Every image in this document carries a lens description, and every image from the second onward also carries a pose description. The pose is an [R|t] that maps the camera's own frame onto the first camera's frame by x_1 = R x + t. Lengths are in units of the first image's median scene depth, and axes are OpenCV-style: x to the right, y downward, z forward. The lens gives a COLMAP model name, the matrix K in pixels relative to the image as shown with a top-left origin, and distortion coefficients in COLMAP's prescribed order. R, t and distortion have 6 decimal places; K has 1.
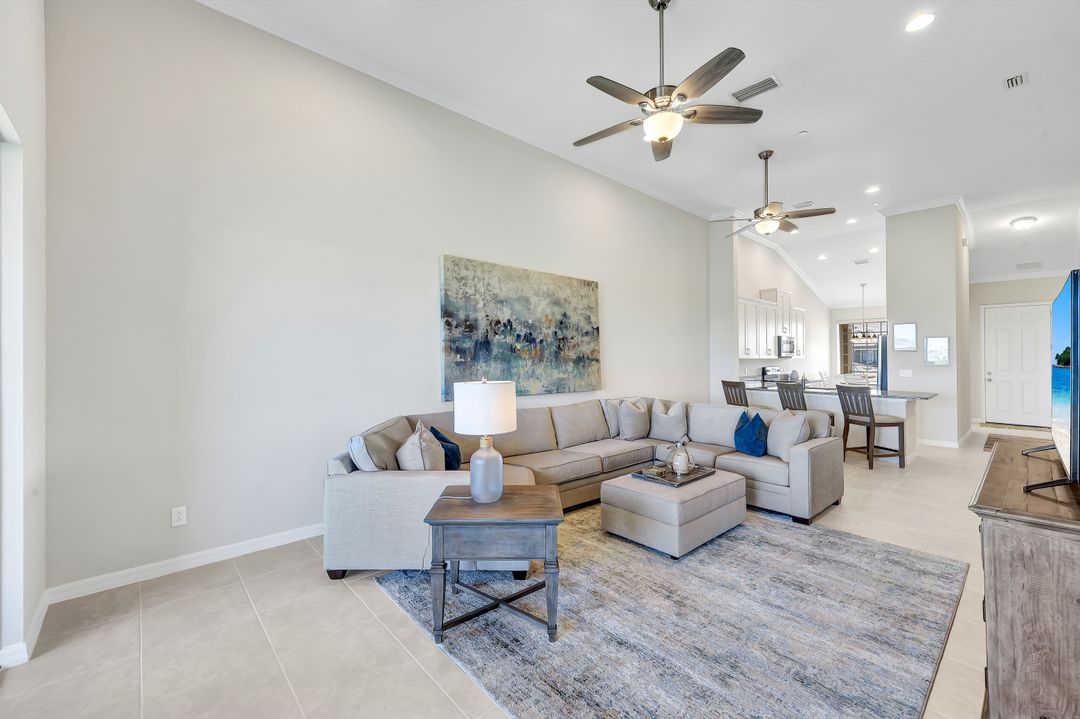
lens RADIAL K [[441.6, 0, 534.2], [0, 441.6, 358.1], [0, 0, 1]] dist [0.003326, 0.000226]
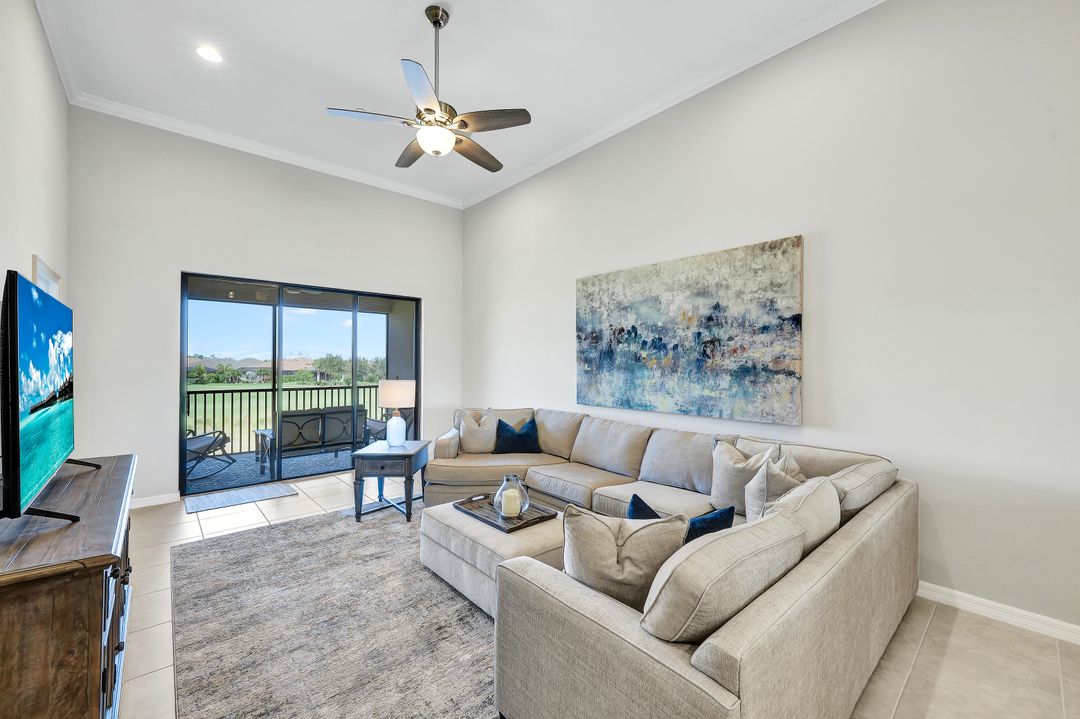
lens RADIAL K [[441.6, 0, 543.1], [0, 441.6, 354.8], [0, 0, 1]] dist [0.003326, 0.000226]
pose [[-0.005151, -0.018508, -0.999815, 0.820028], [-0.001532, 0.999828, -0.018500, -0.009002], [0.999986, 0.001437, -0.005178, 0.775990]]
